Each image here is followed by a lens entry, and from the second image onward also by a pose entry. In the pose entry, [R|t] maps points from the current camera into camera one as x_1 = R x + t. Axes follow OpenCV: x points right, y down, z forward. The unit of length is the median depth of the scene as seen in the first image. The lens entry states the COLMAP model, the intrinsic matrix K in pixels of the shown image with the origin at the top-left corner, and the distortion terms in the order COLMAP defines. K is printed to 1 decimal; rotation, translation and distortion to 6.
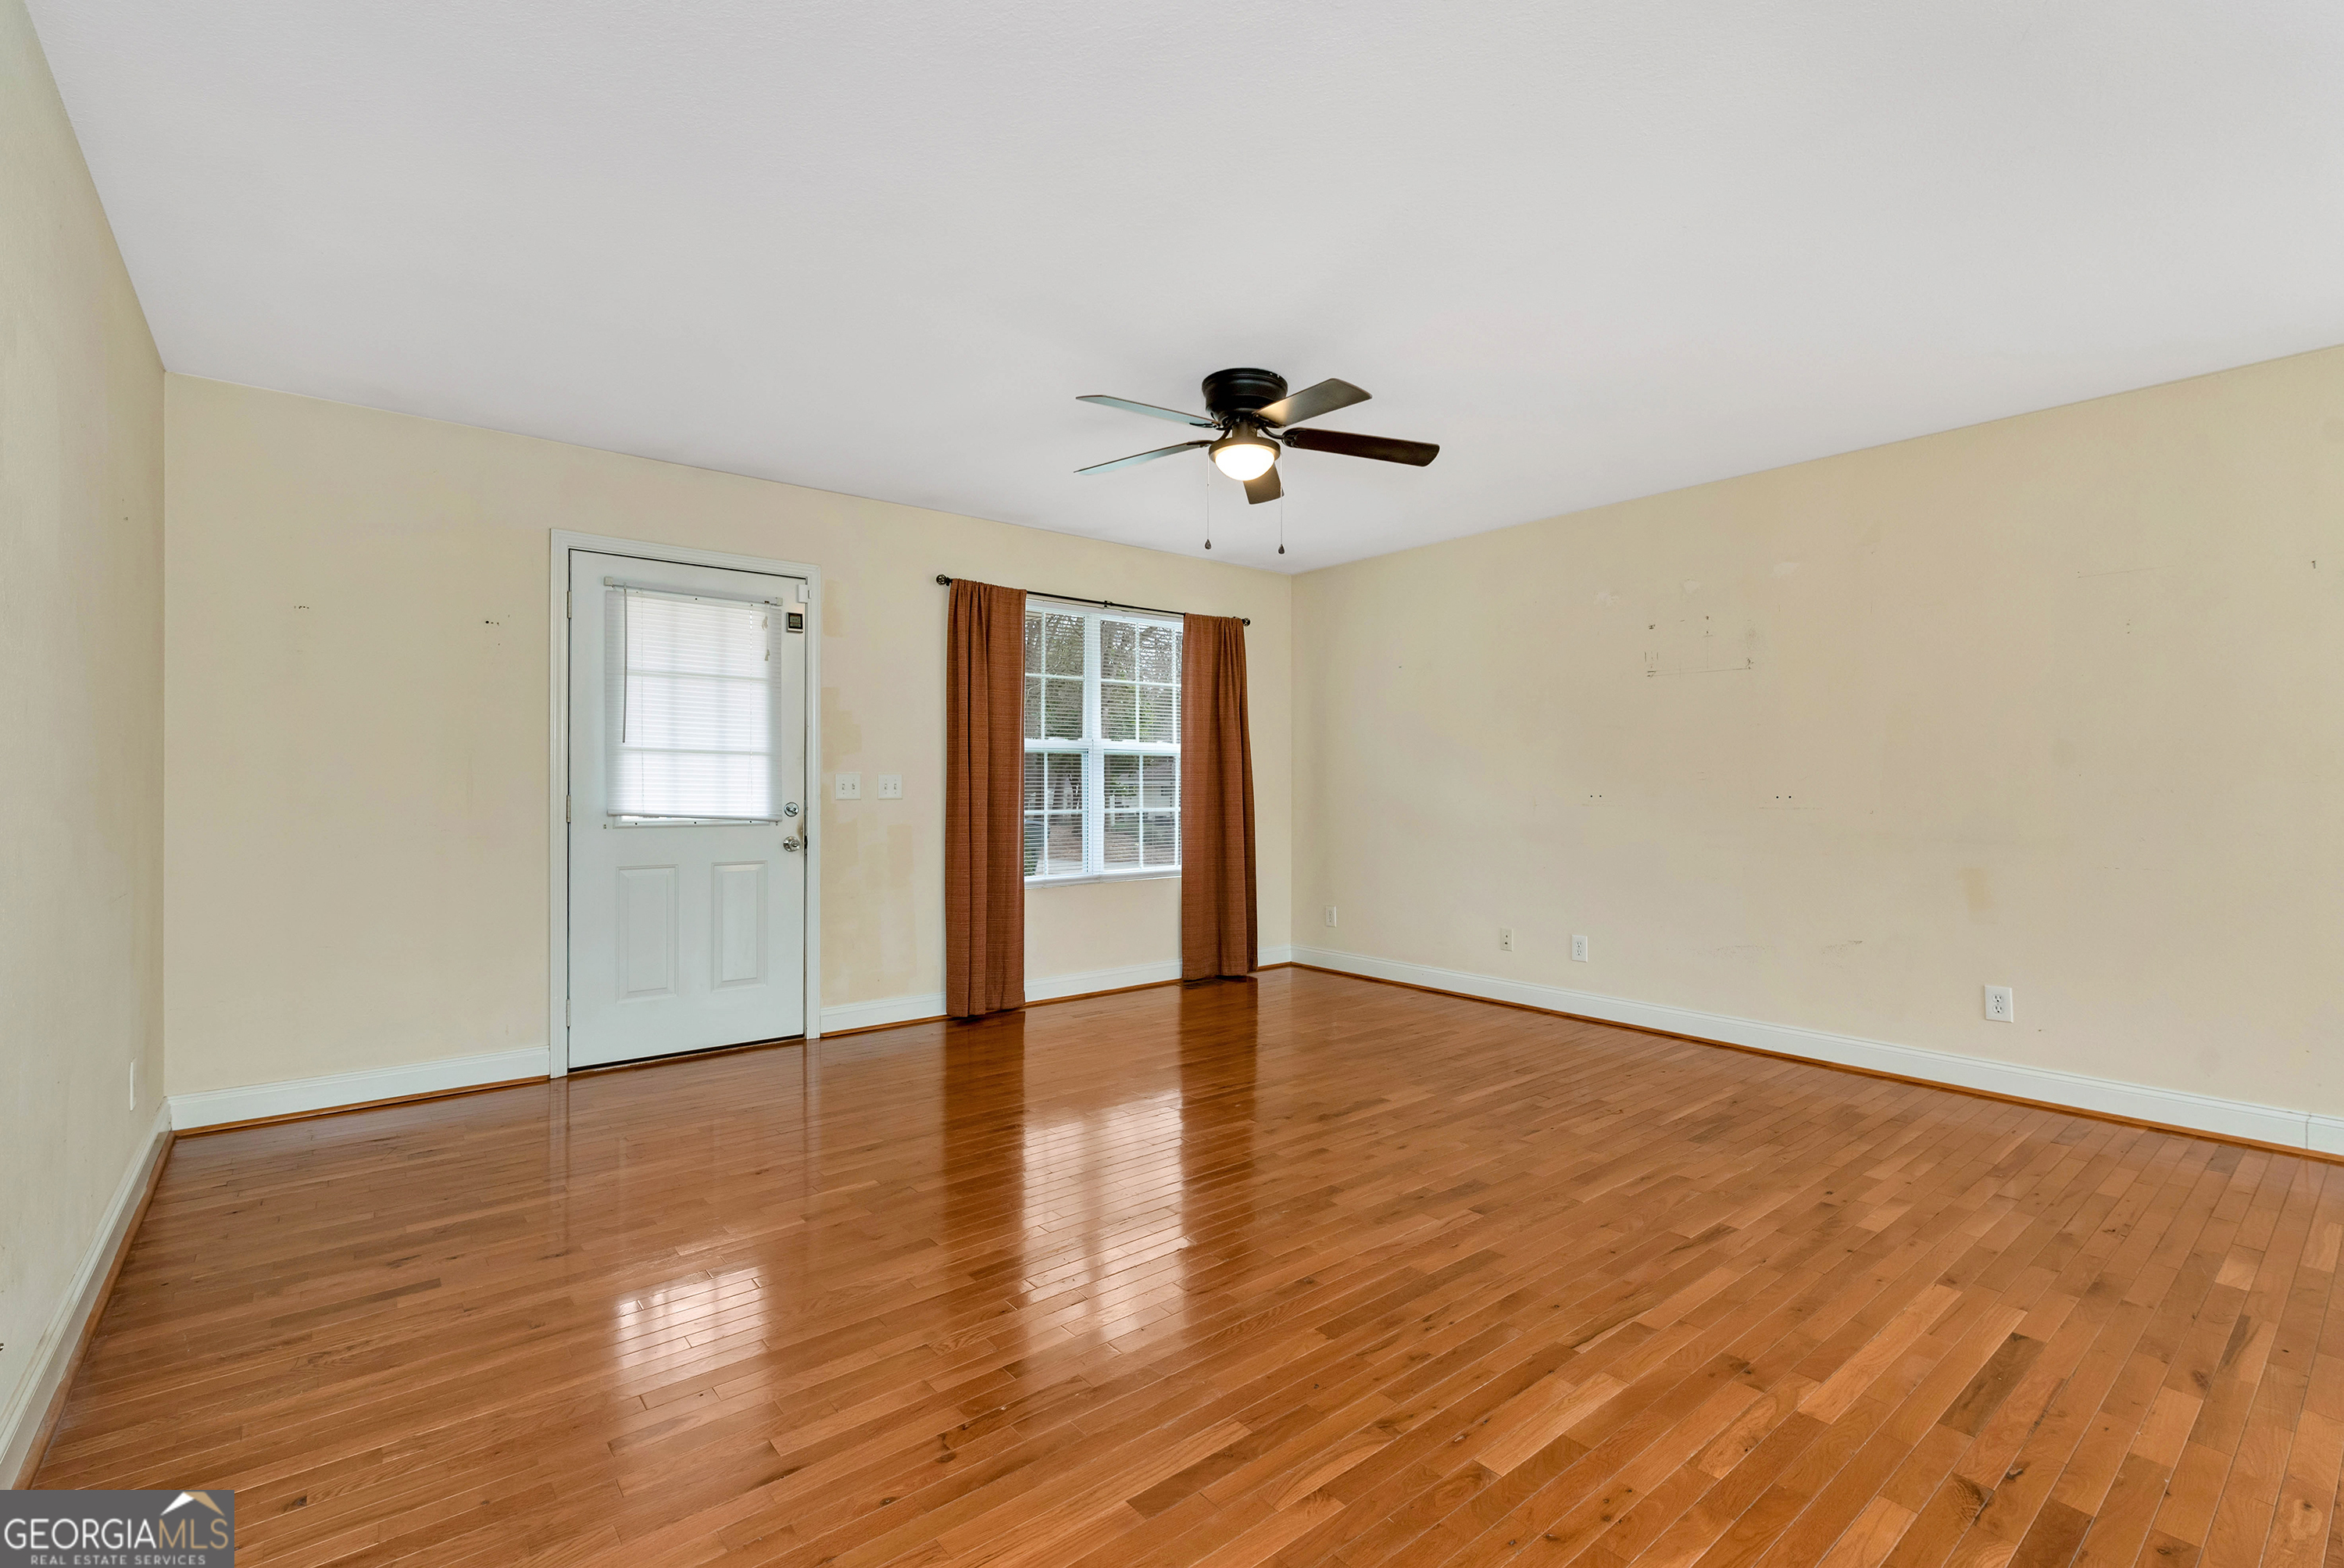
lens RADIAL K [[1024.2, 0, 1191.7], [0, 1024.2, 788.5], [0, 0, 1]] dist [0.002787, 0.000188]
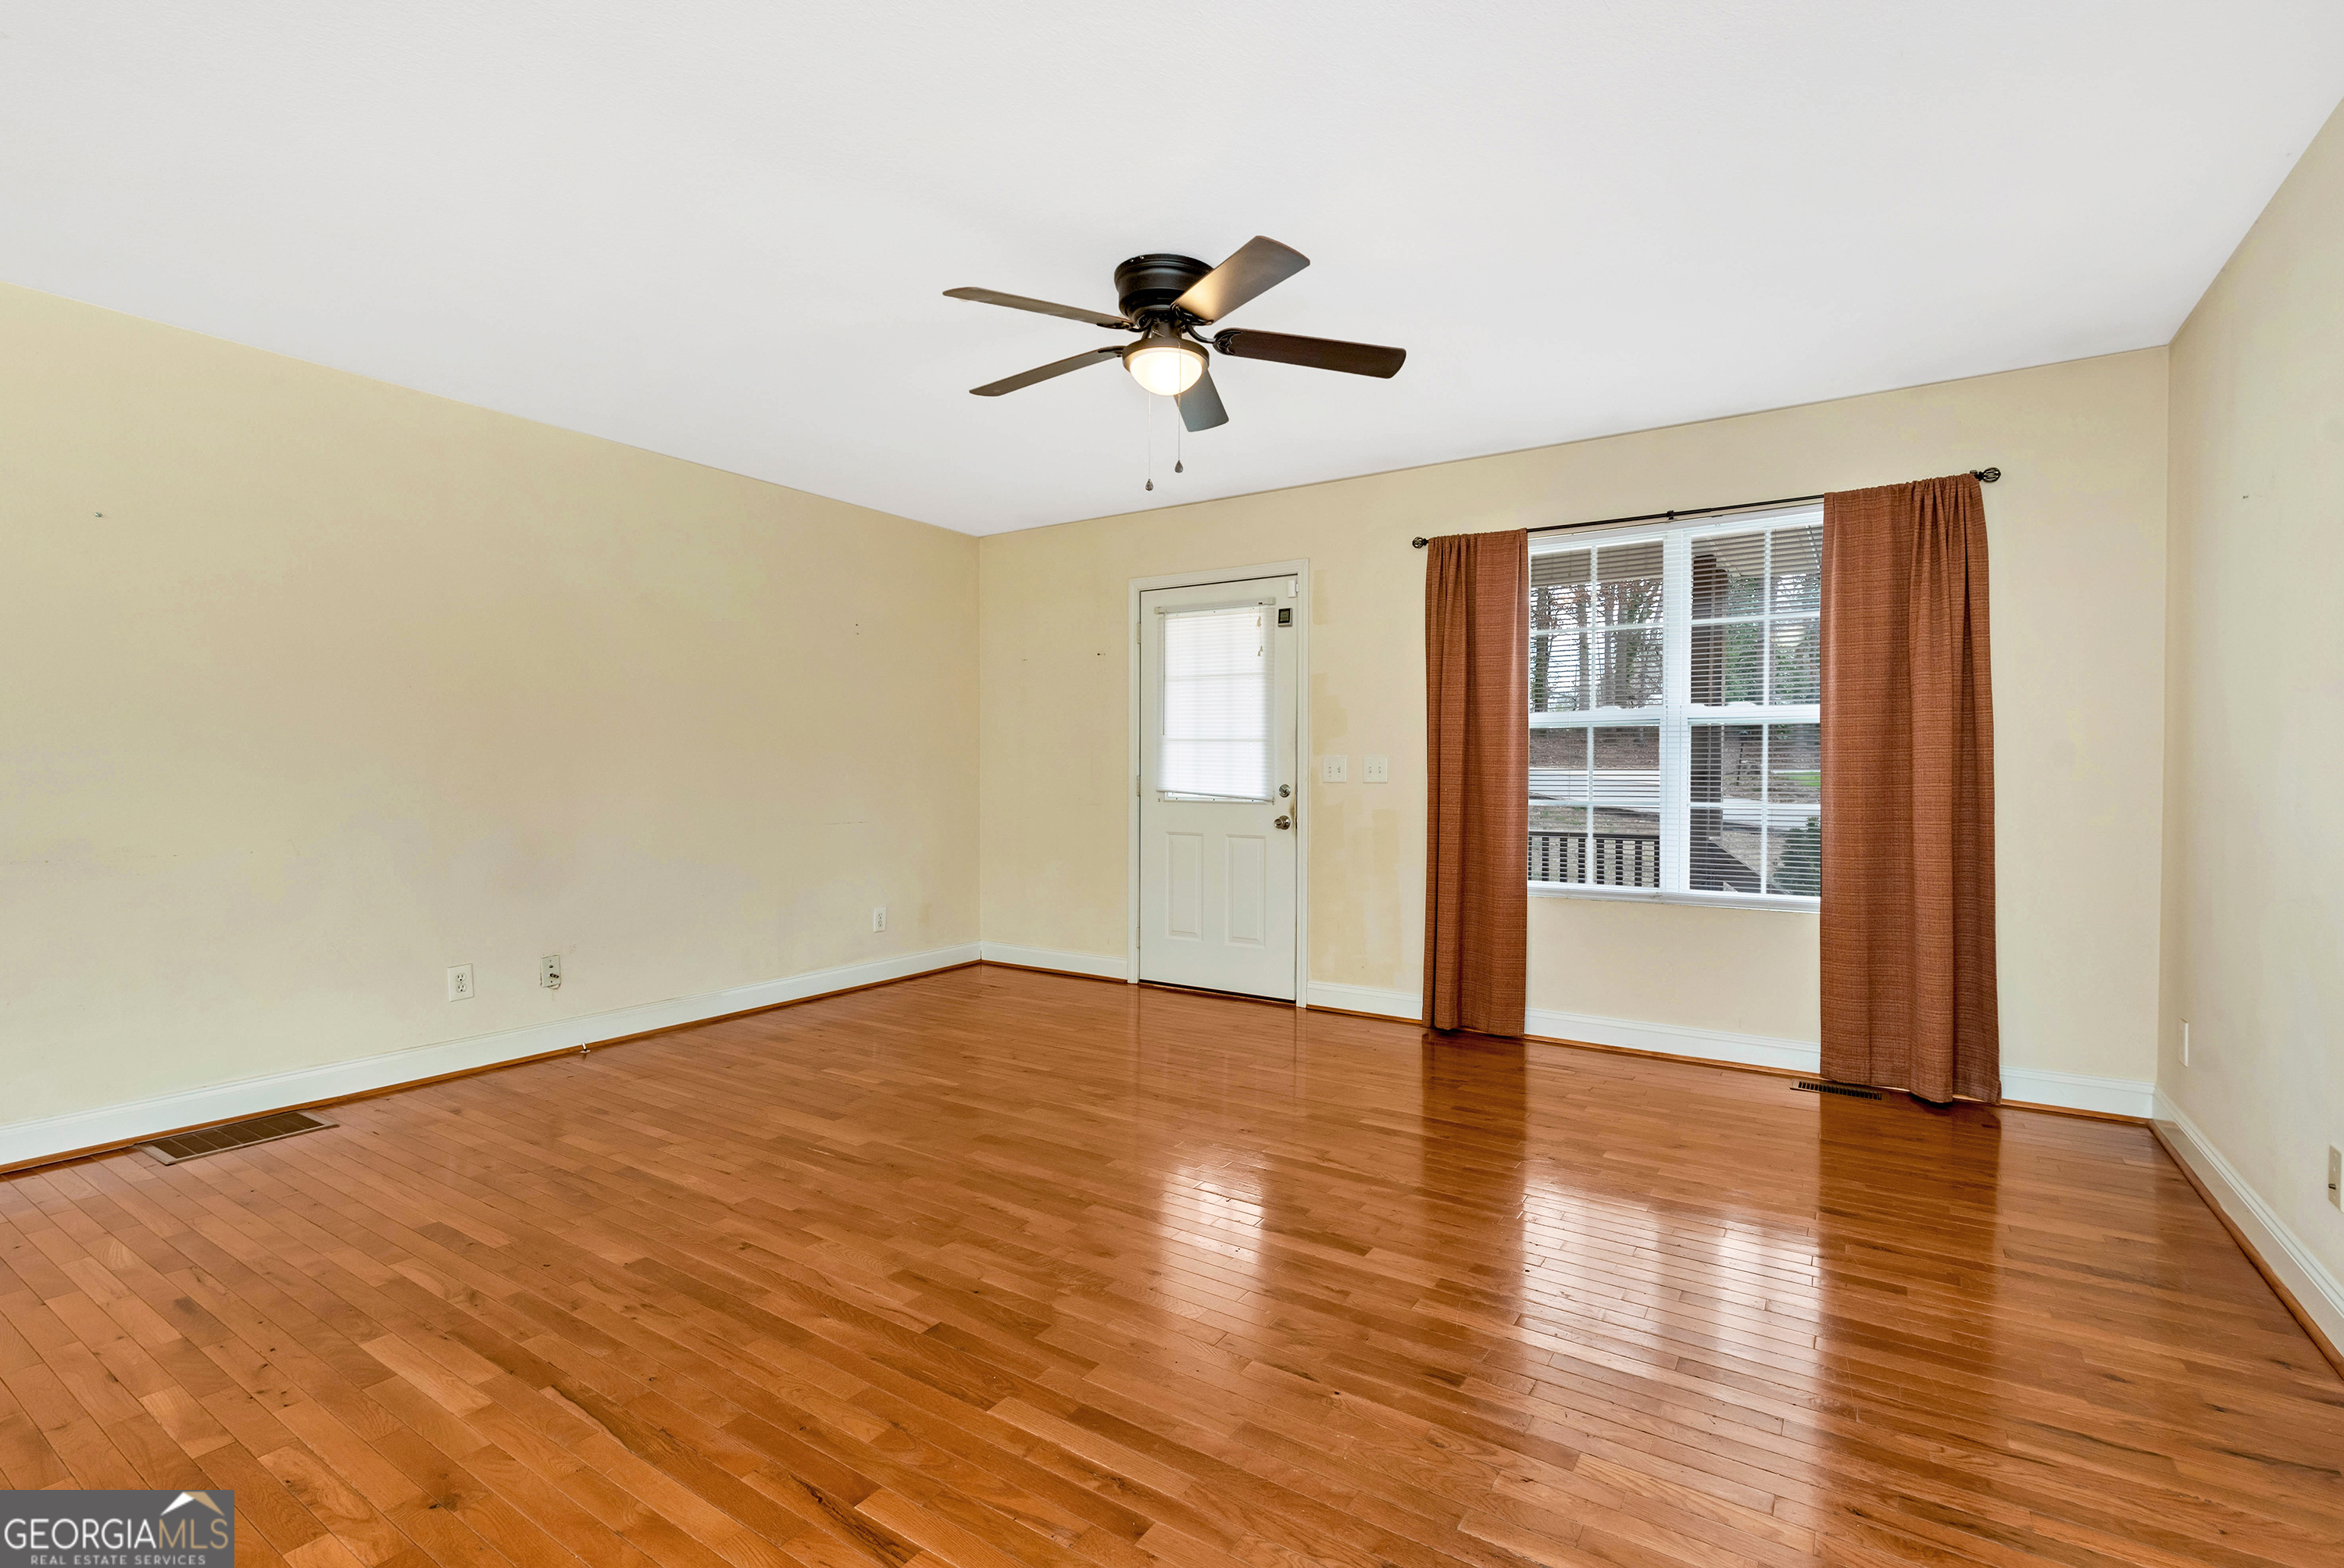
lens RADIAL K [[1053.2, 0, 1180.3], [0, 1053.2, 786.7], [0, 0, 1]] dist [0.003897, 0.000320]
pose [[0.309753, 0.017060, -0.950664, 0.623931], [-0.006165, 0.999854, 0.015934, -0.000684], [0.950797, 0.000925, 0.309813, 0.543619]]
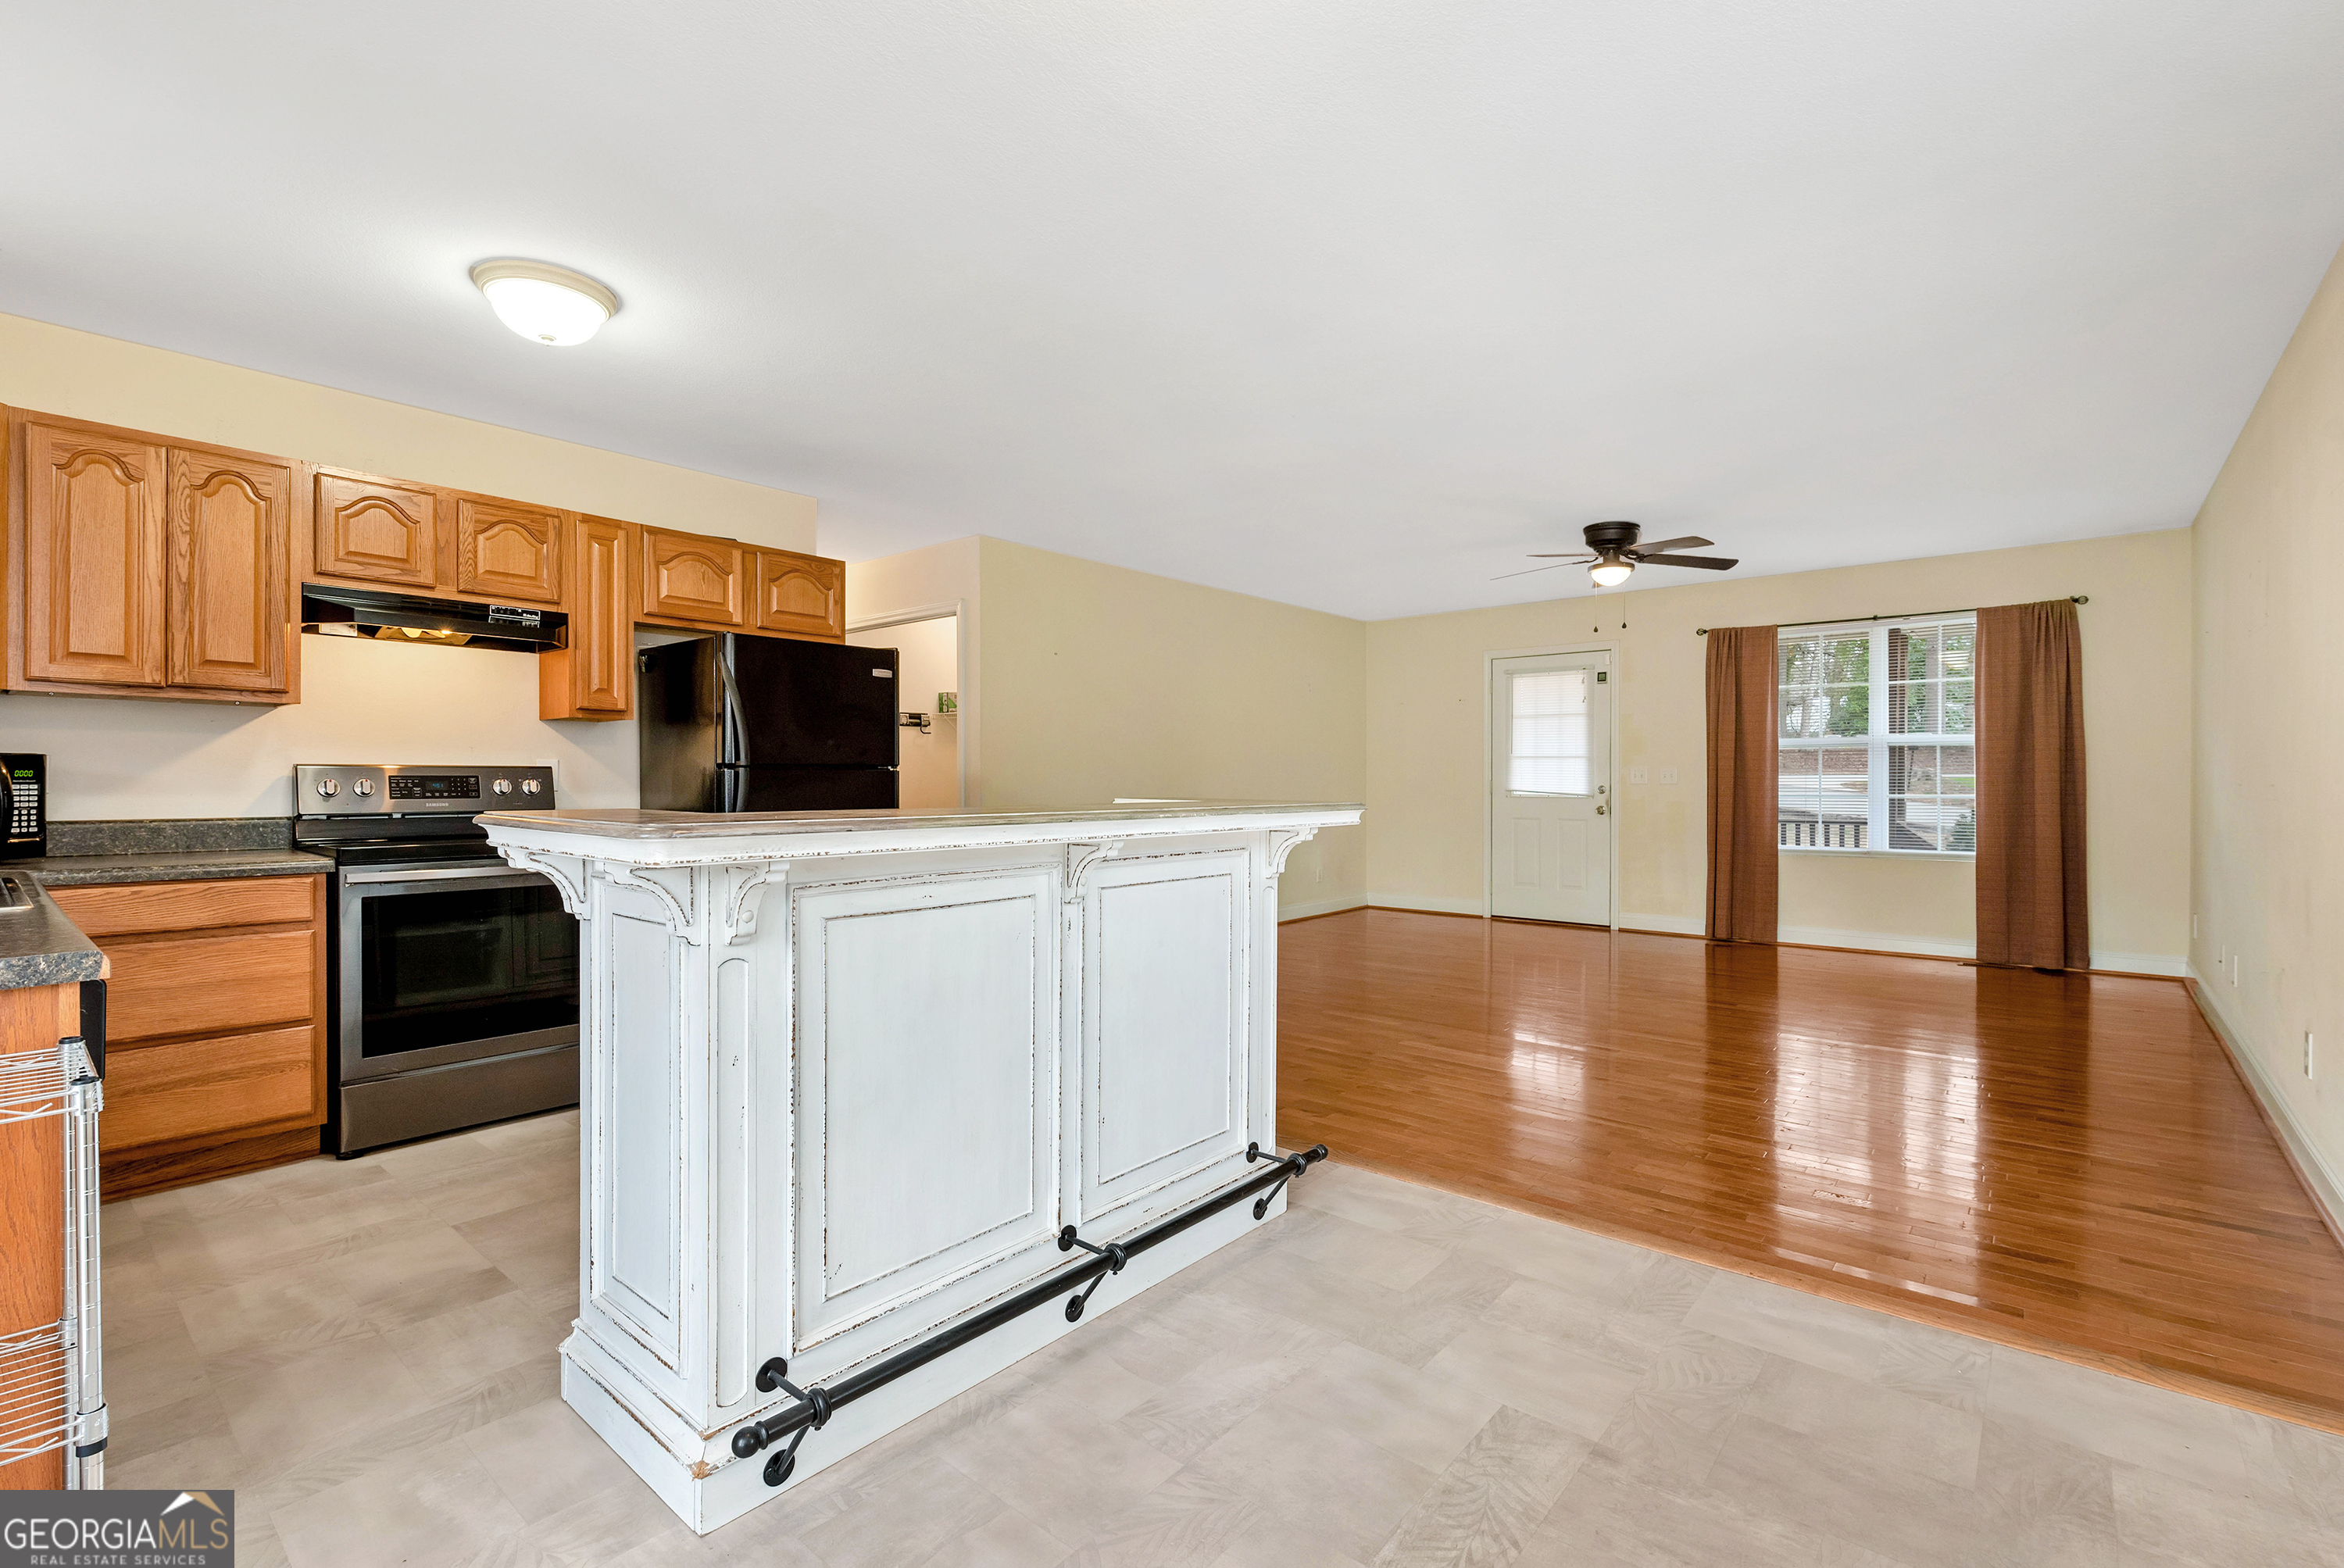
lens RADIAL K [[1024.2, 0, 1191.7], [0, 1024.2, 788.5], [0, 0, 1]] dist [0.002787, 0.000188]
pose [[0.200423, 0.016880, -0.979564, 1.095684], [0.005059, 0.999820, 0.018264, -0.015051], [0.979696, -0.008616, 0.200302, 0.011342]]
